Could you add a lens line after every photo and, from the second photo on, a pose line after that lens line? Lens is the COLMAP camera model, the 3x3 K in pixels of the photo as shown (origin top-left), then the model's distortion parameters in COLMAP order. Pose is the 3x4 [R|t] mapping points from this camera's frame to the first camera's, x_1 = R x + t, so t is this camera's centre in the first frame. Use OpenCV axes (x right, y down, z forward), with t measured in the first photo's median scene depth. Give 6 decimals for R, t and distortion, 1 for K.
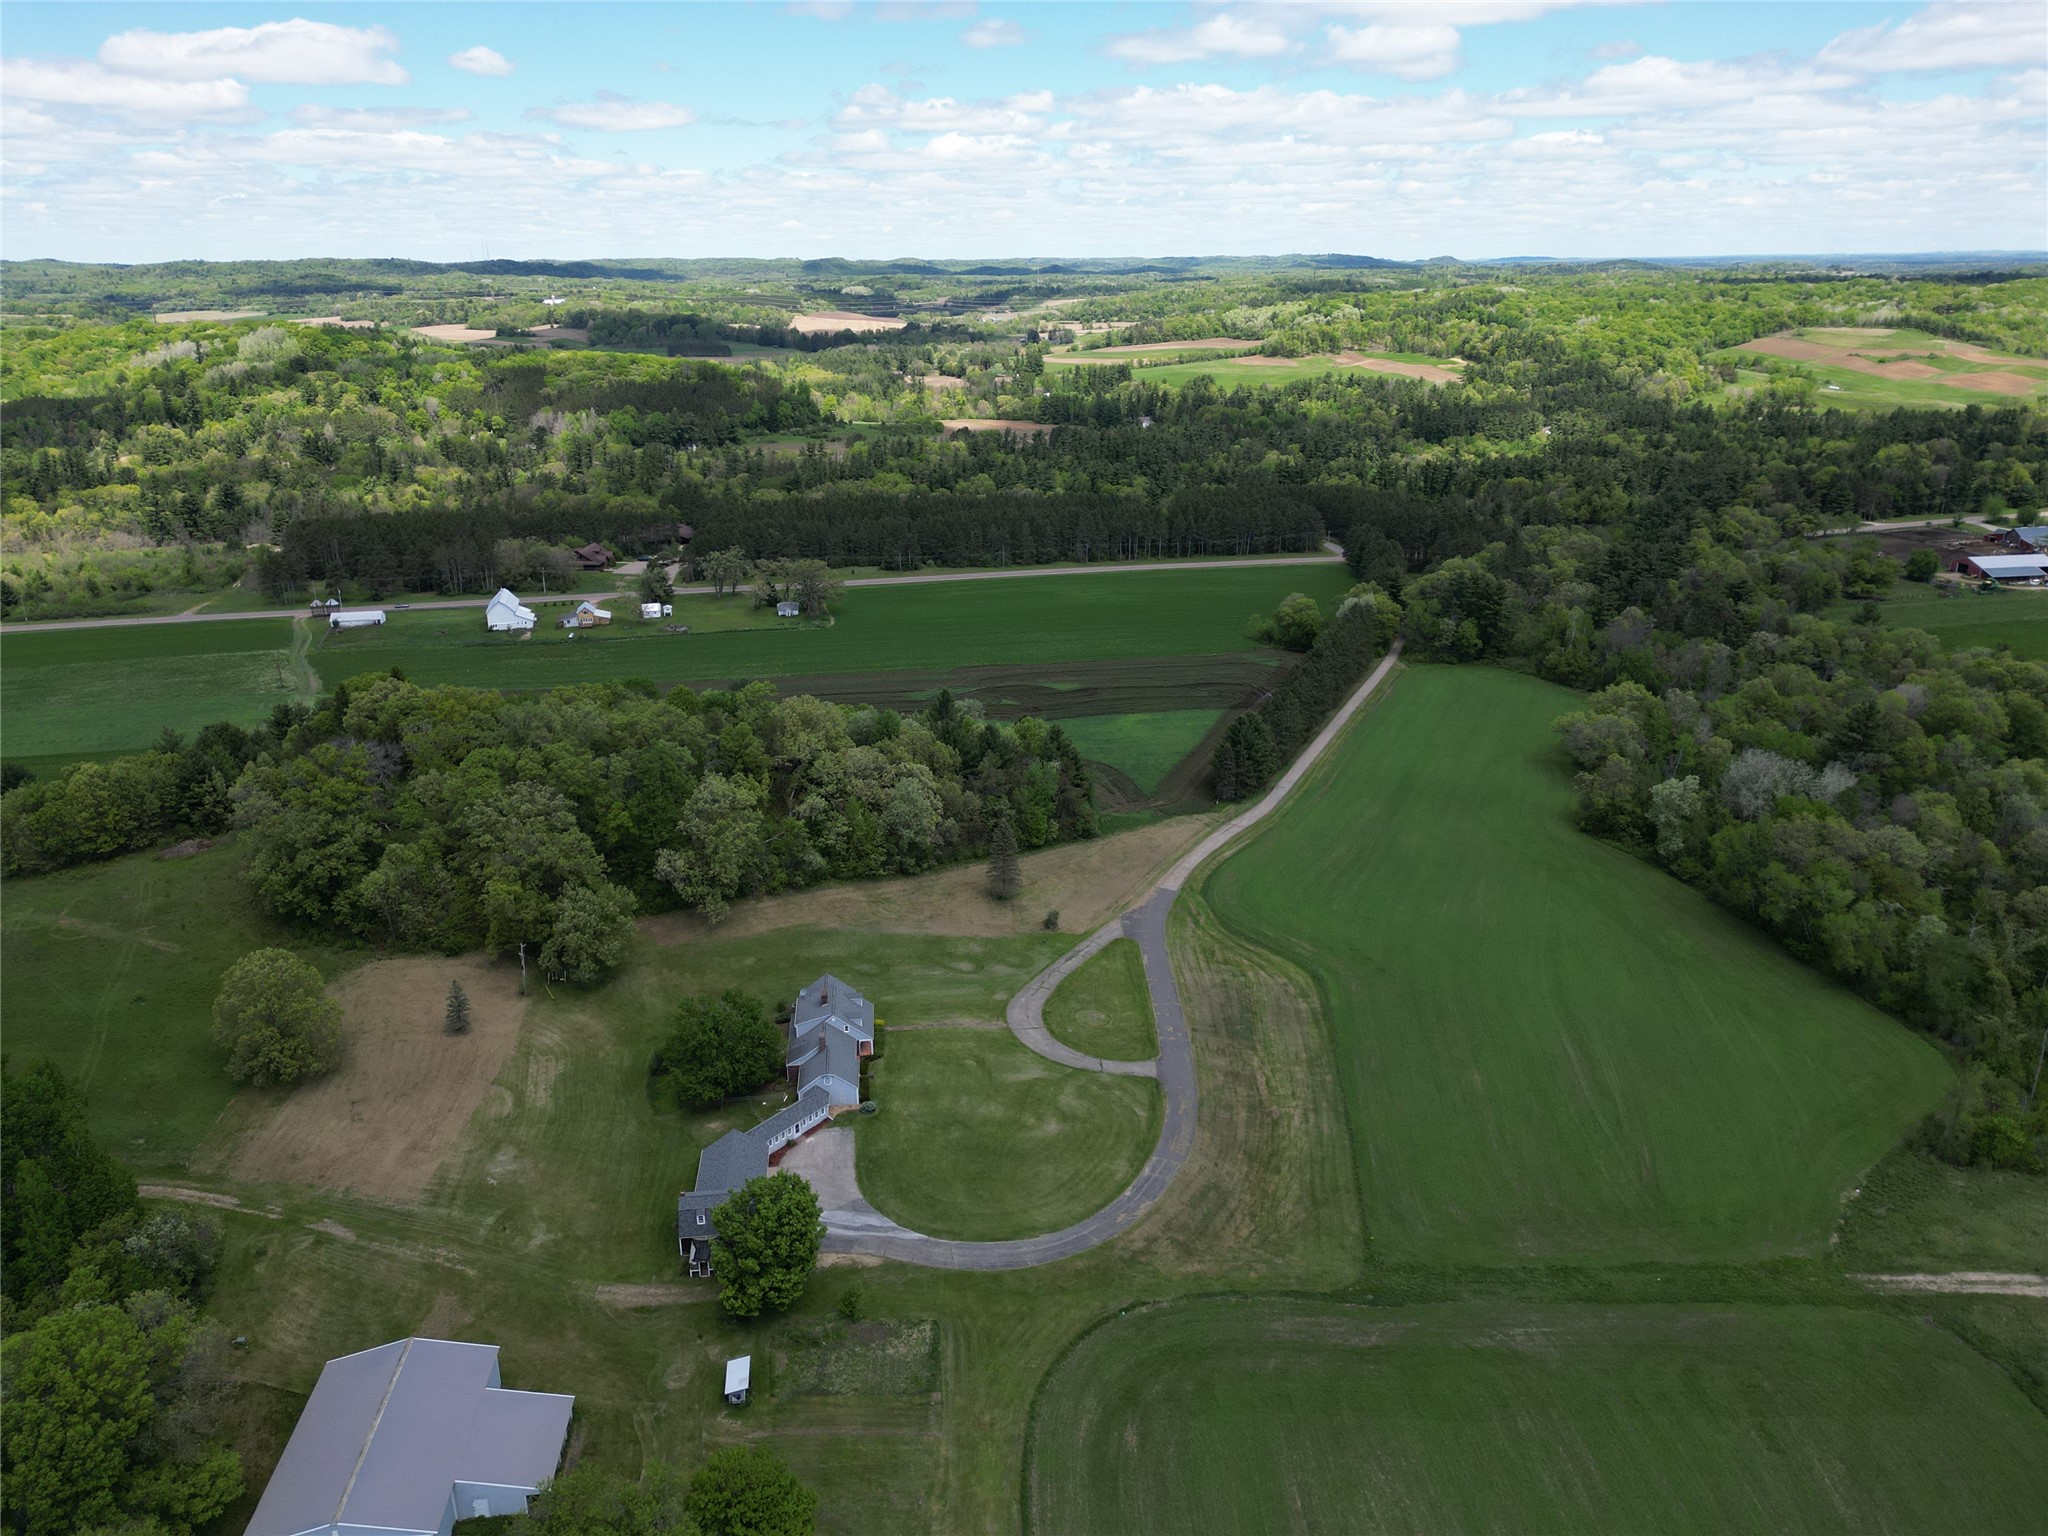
lens RADIAL K [[1424.3, 0, 1024.0], [0, 1424.3, 768.0], [0, 0, 1]] dist [0.089610, -0.086606]
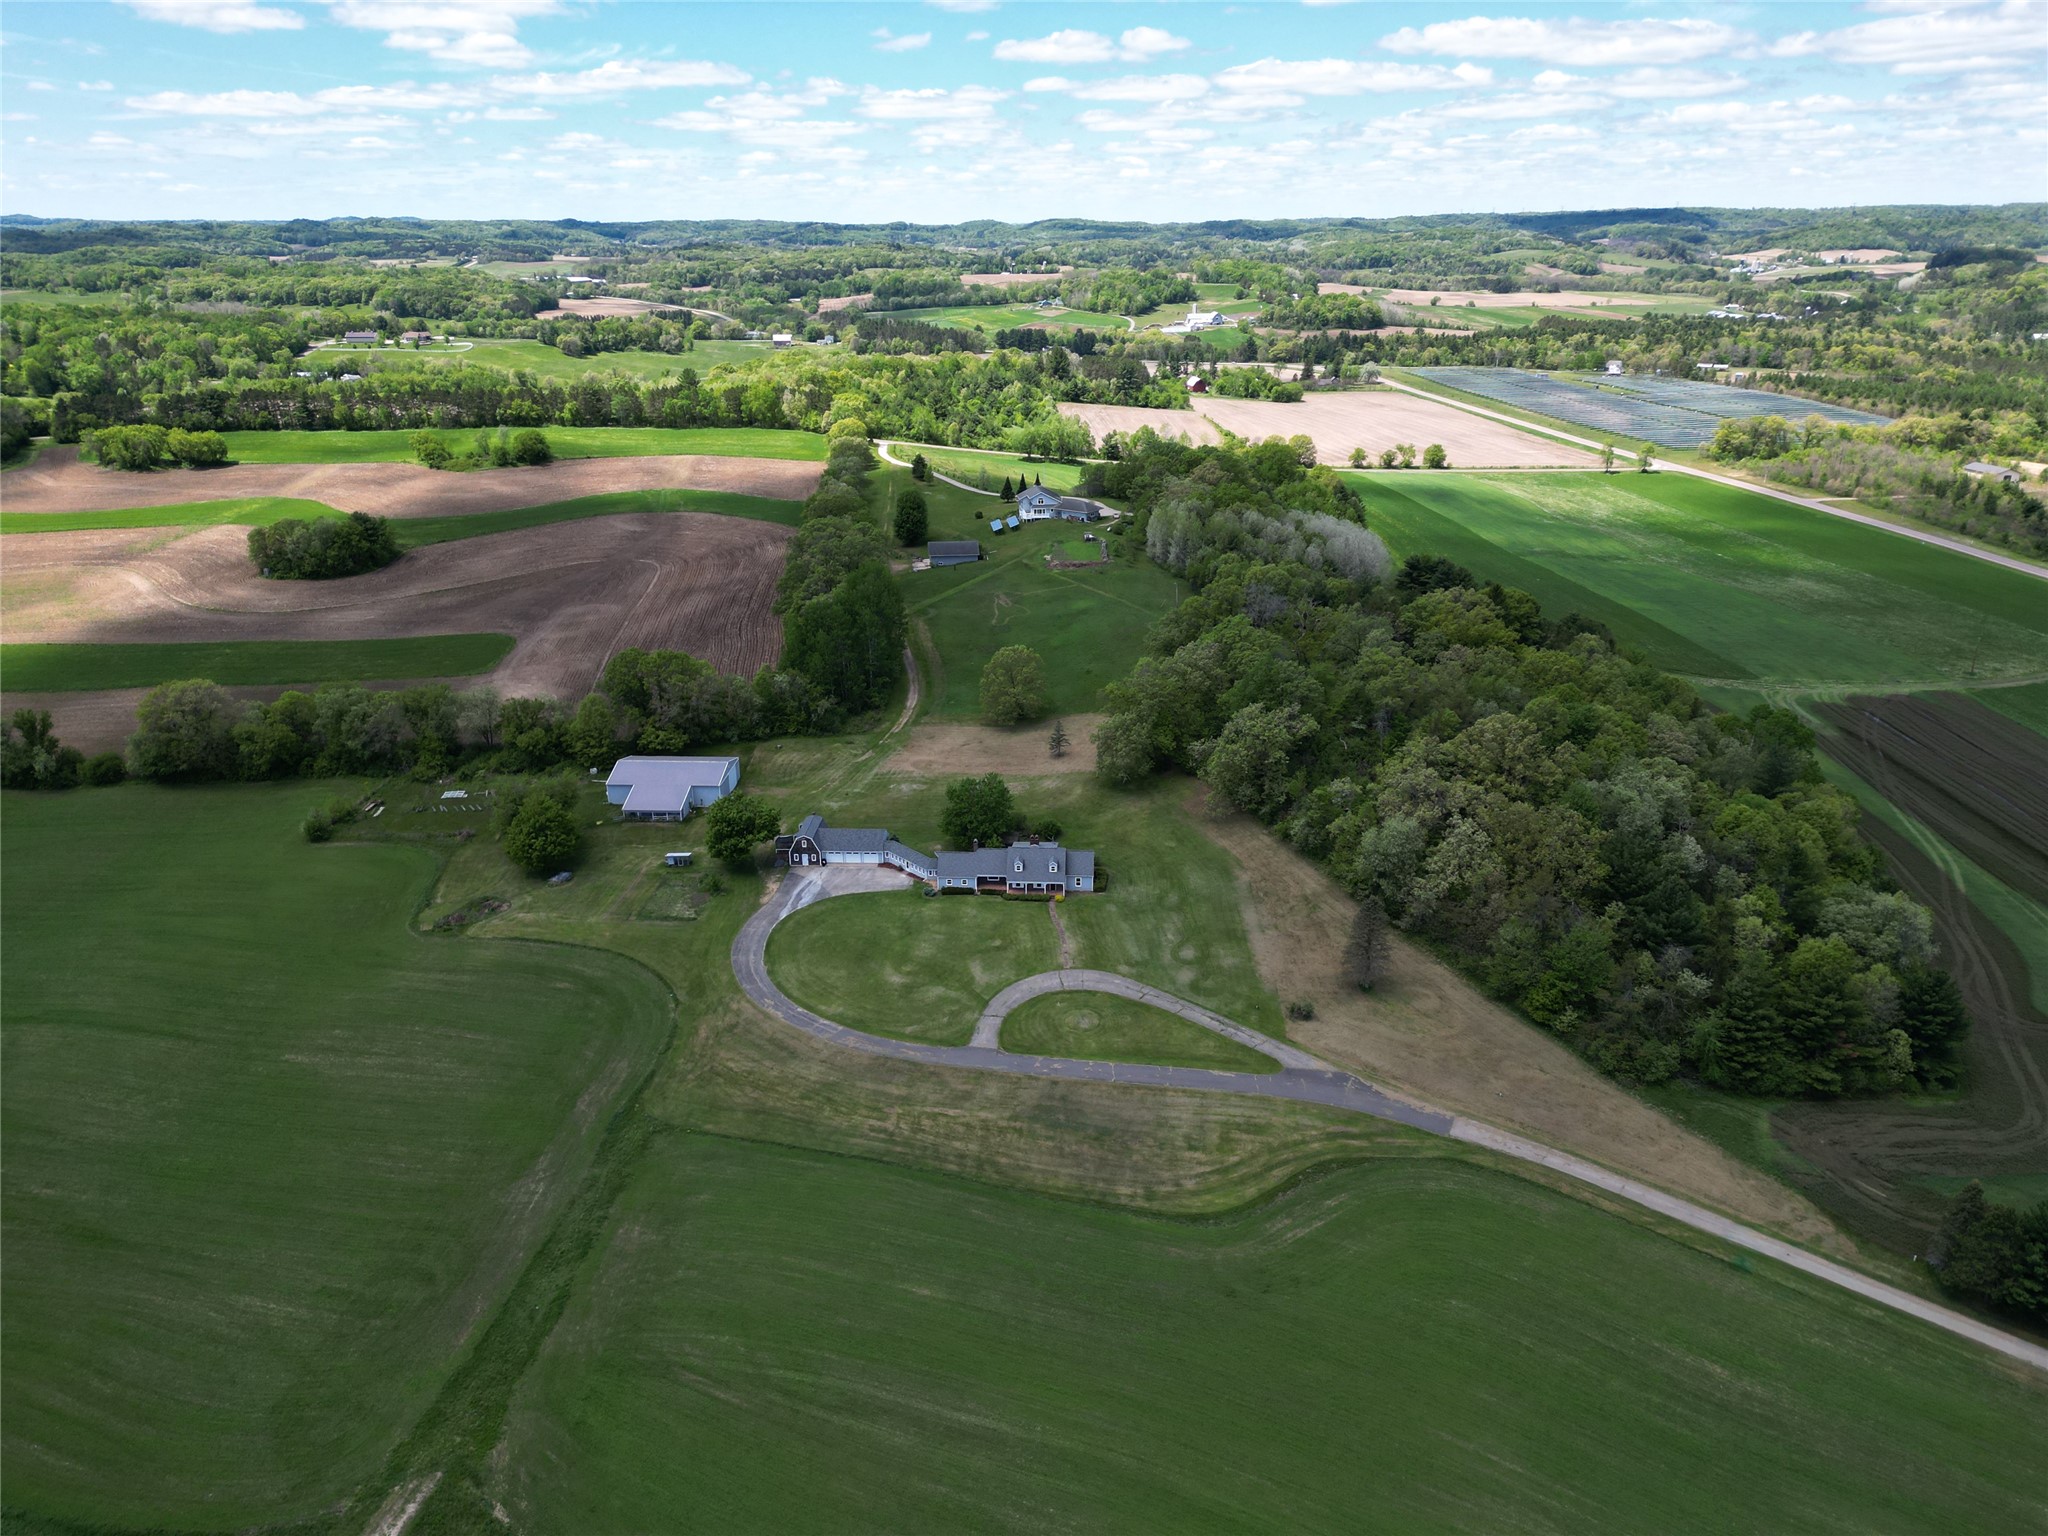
lens RADIAL K [[1424.3, 0, 1024.0], [0, 1424.3, 768.0], [0, 0, 1]] dist [0.089610, -0.086606]
pose [[-0.158220, 0.363084, -0.918225, 1.139516], [-0.320794, 0.860590, 0.395570, -0.442727], [0.933840, 0.357148, -0.019688, 1.191845]]
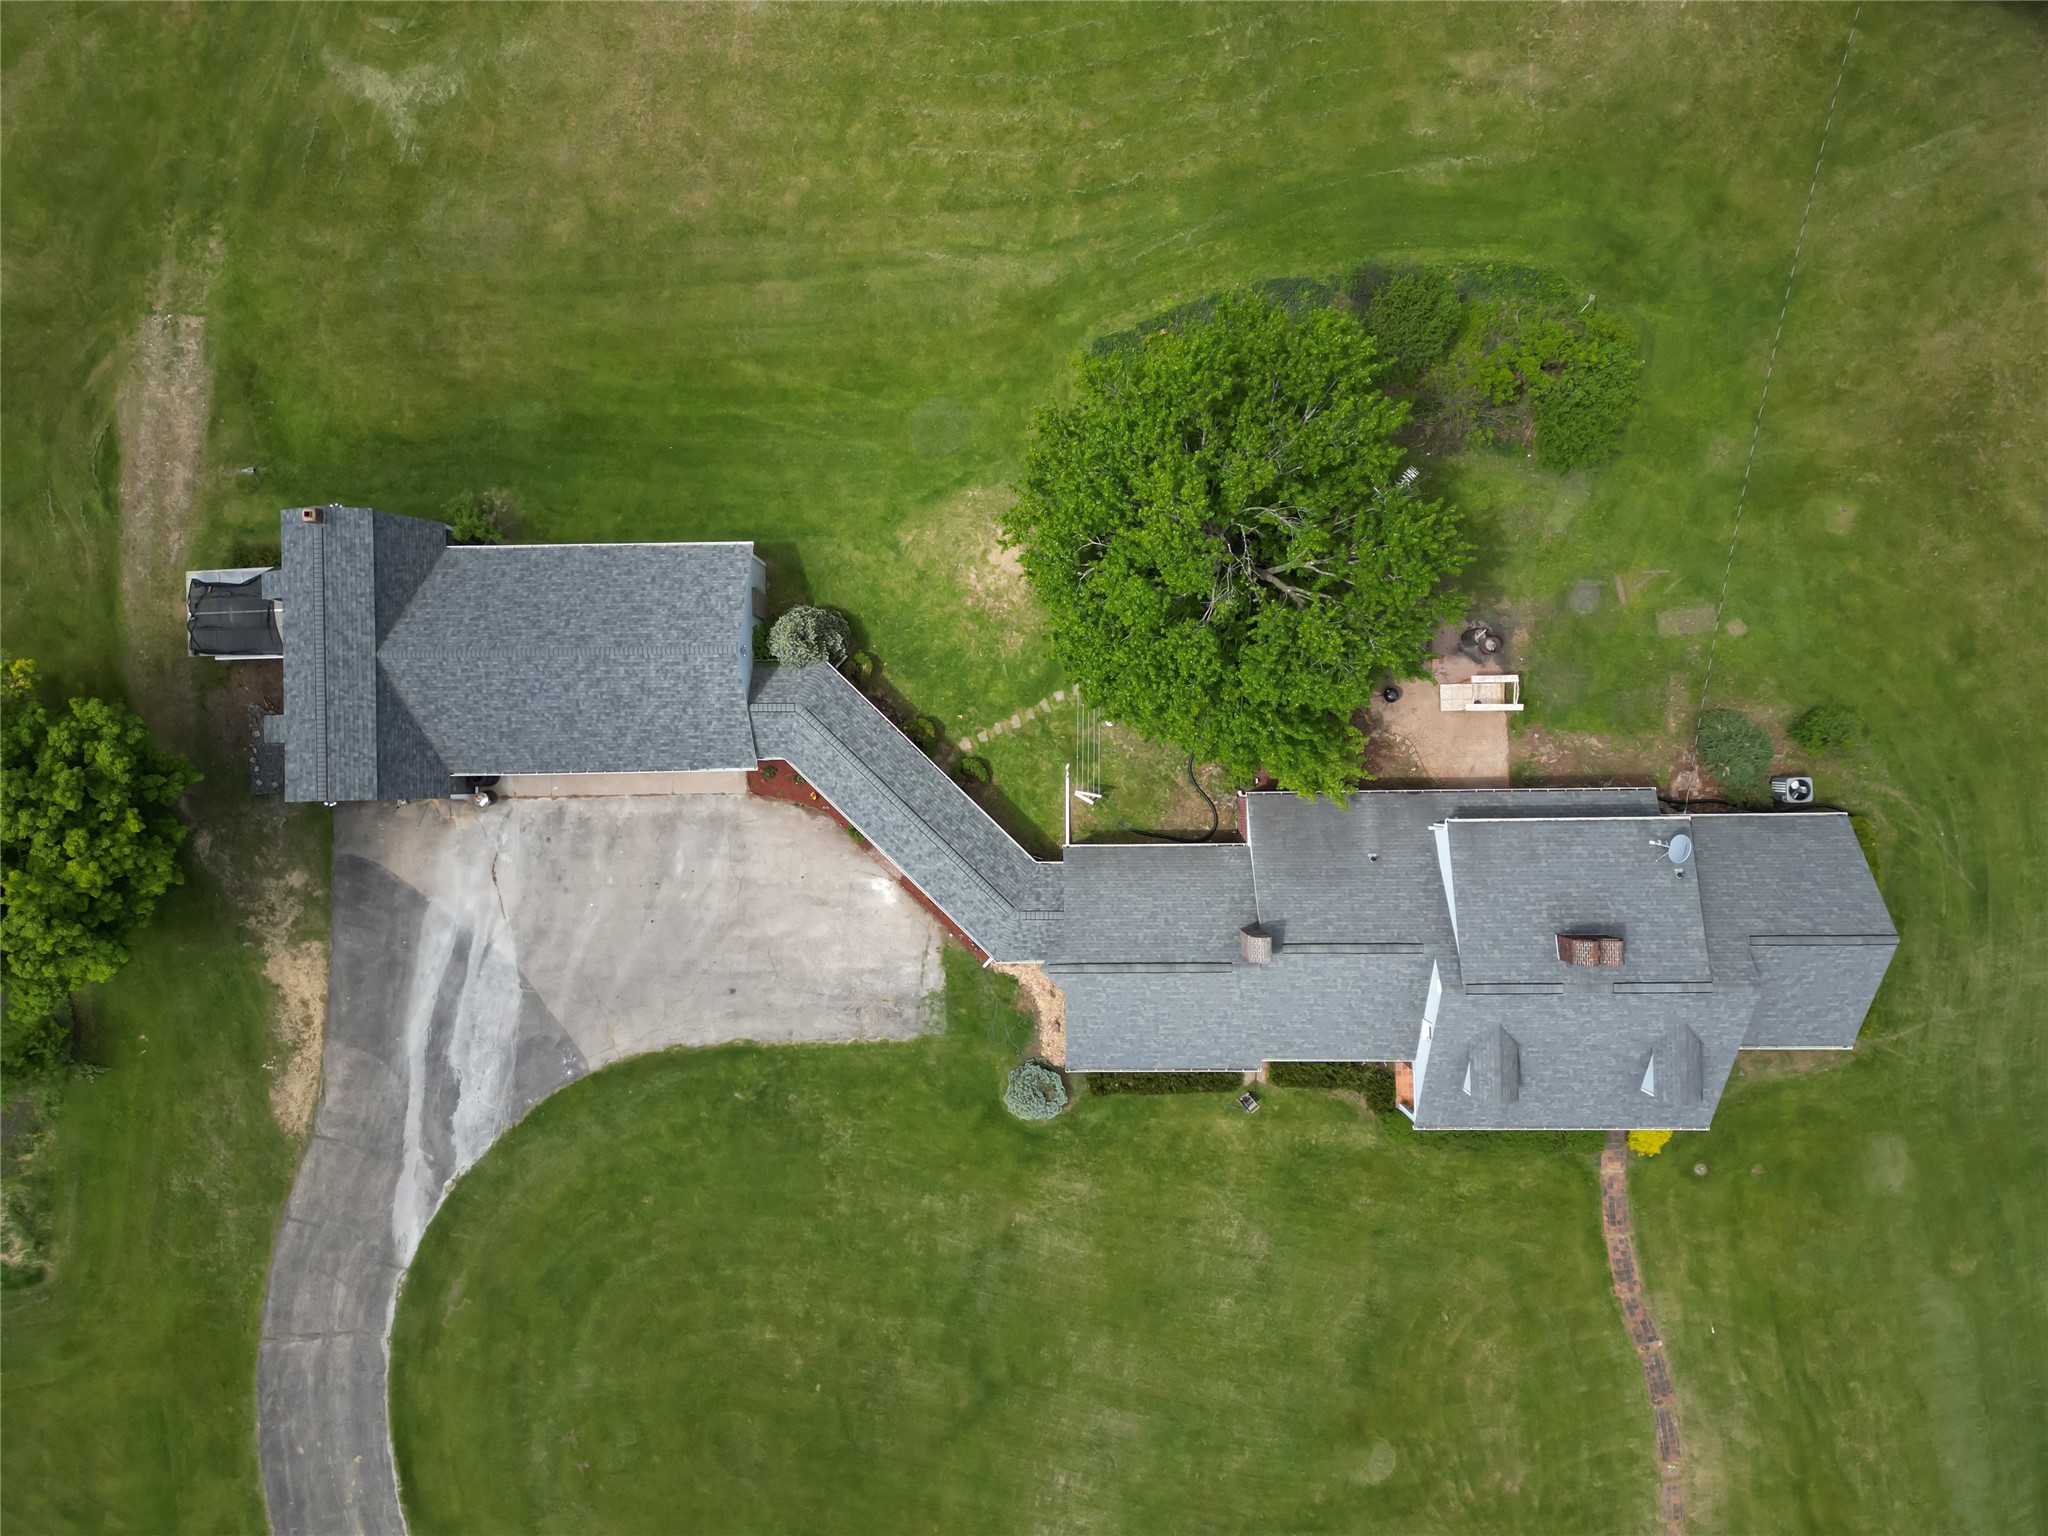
lens RADIAL K [[1424.3, 0, 1024.0], [0, 1424.3, 768.0], [0, 0, 1]] dist [0.089610, -0.086606]
pose [[-0.088124, 0.996064, 0.009487, -0.195042], [-0.308224, -0.036324, 0.950620, -0.029337], [0.947223, 0.080849, 0.310212, 1.013984]]
